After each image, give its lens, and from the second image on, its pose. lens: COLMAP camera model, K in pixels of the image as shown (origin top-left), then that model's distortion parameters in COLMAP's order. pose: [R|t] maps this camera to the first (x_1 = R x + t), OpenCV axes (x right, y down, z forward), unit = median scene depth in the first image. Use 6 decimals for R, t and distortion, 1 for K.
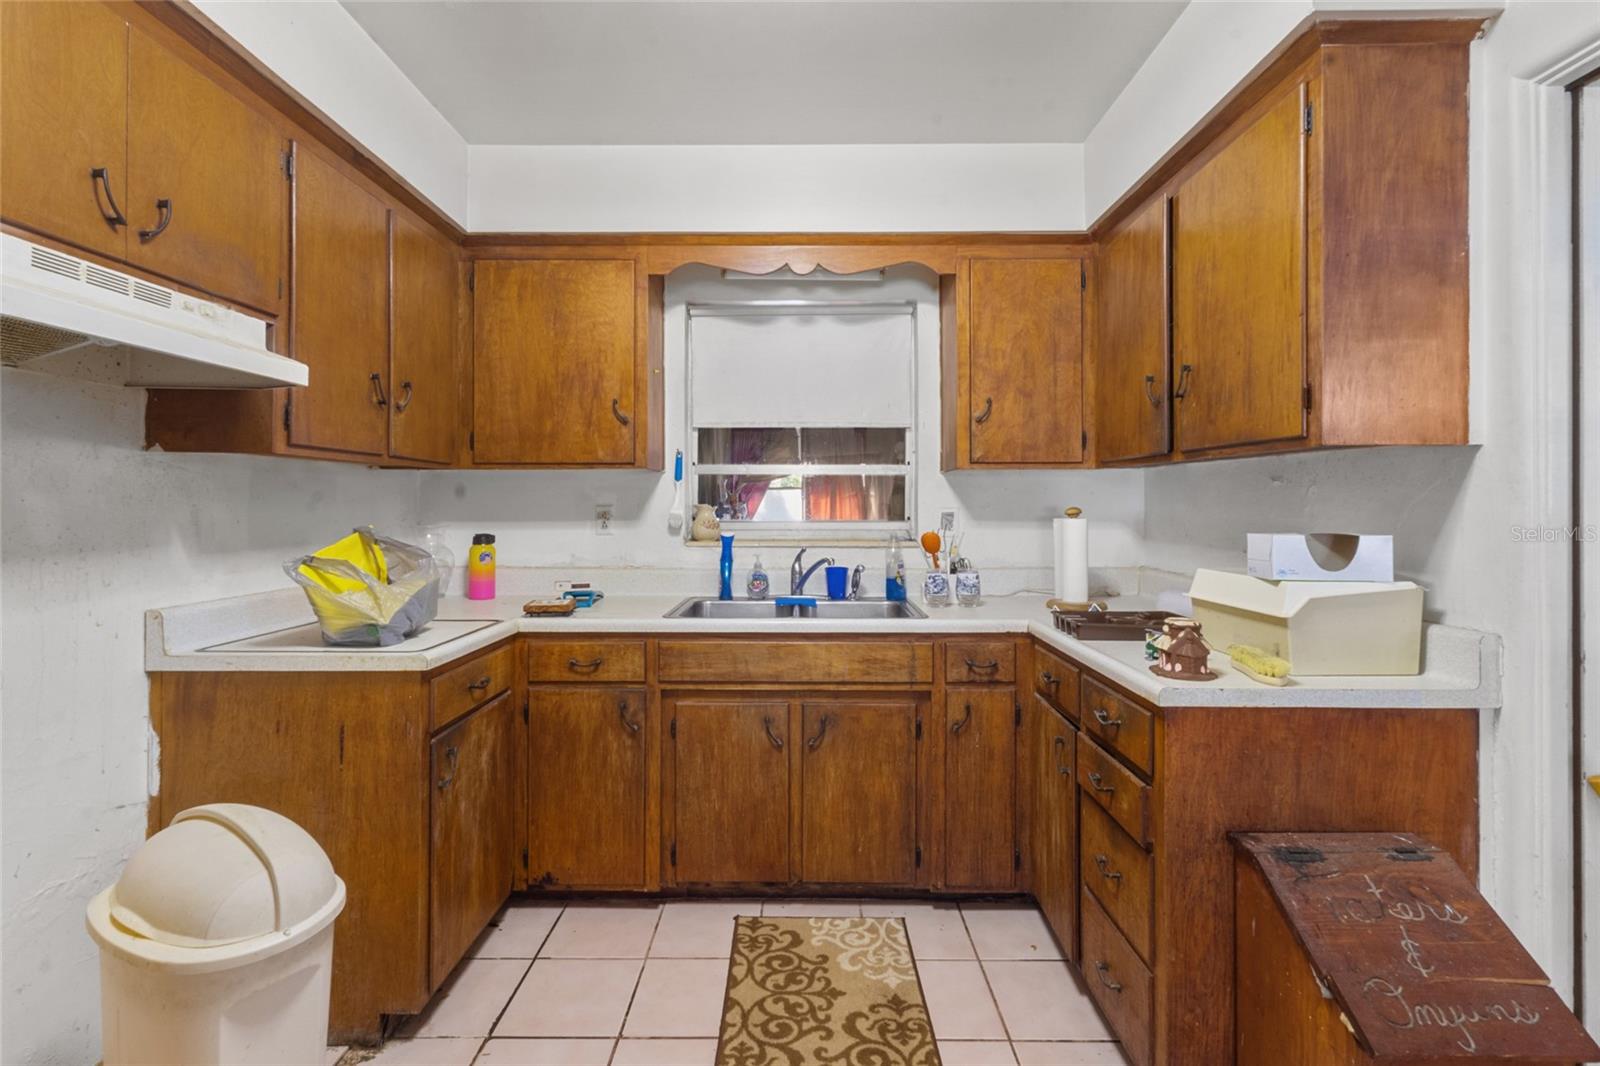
lens RADIAL K [[740.6, 0, 798.6], [0, 740.6, 502.2], [0, 0, 1]] dist [0.001550, 0.001778]
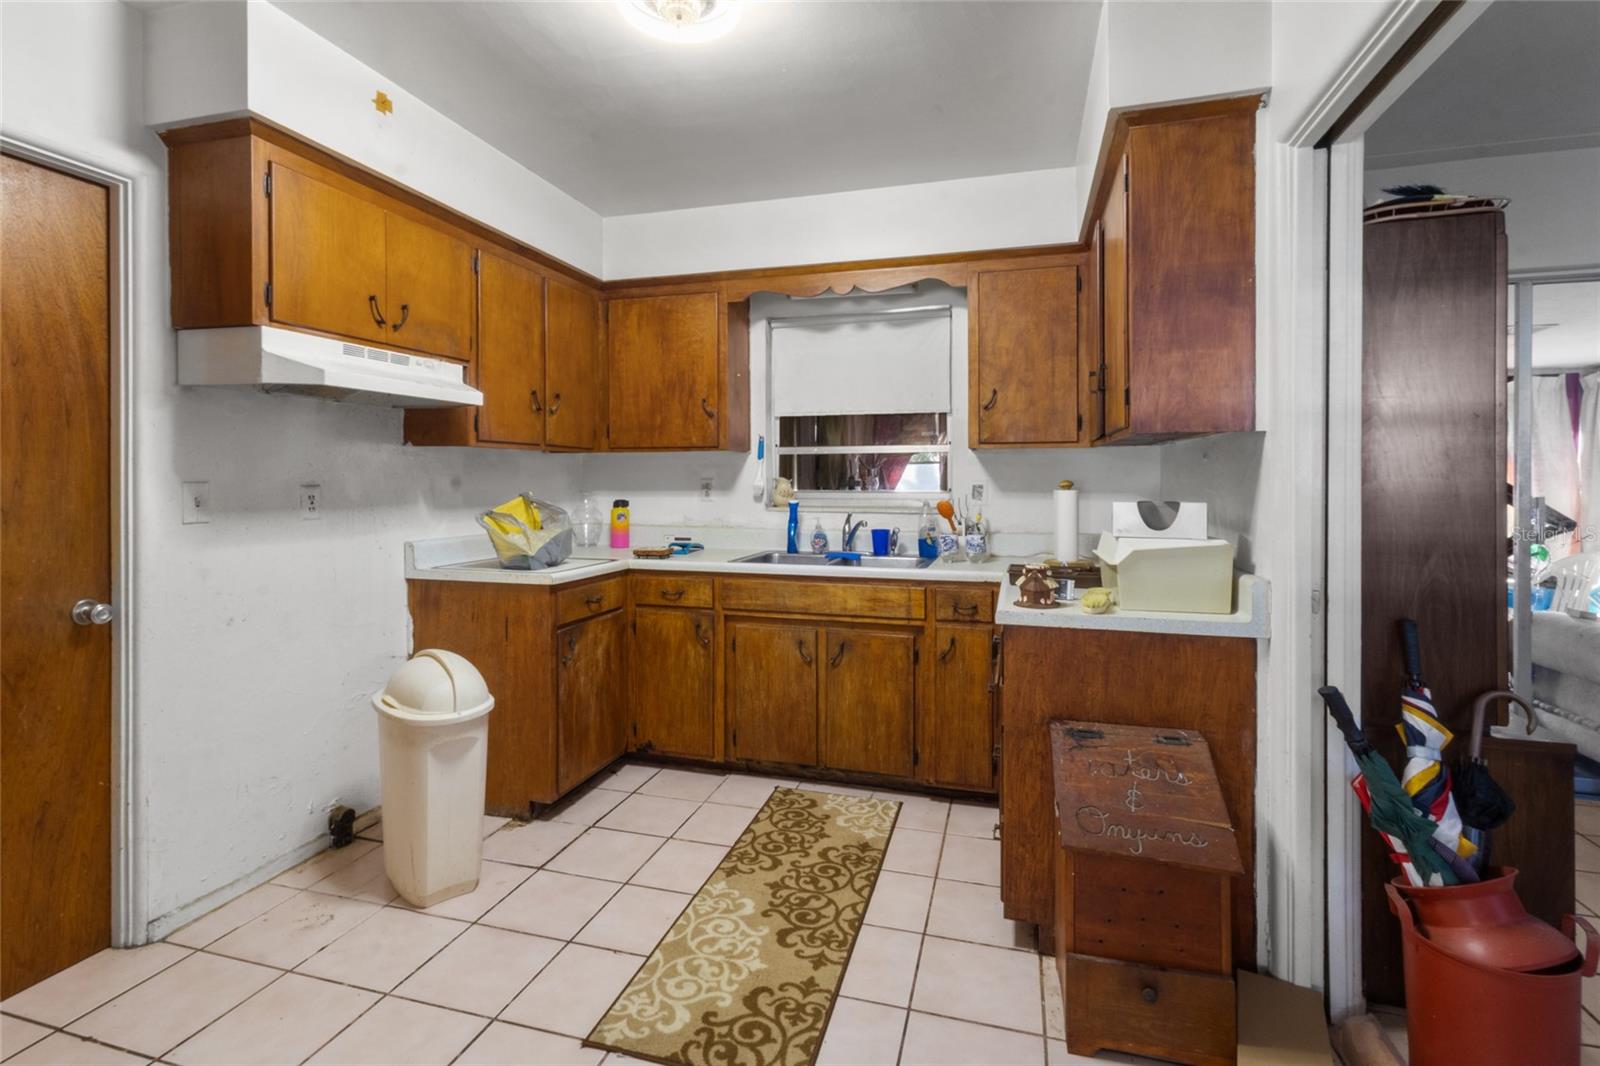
lens RADIAL K [[740.6, 0, 795.8], [0, 740.6, 487.5], [0, 0, 1]] dist [0.001550, 0.001778]
pose [[0.962577, 0.003820, -0.270981, 0.383437], [0.000578, 0.999869, 0.016148, -0.001772], [0.271007, -0.015700, 0.962449, -0.332348]]
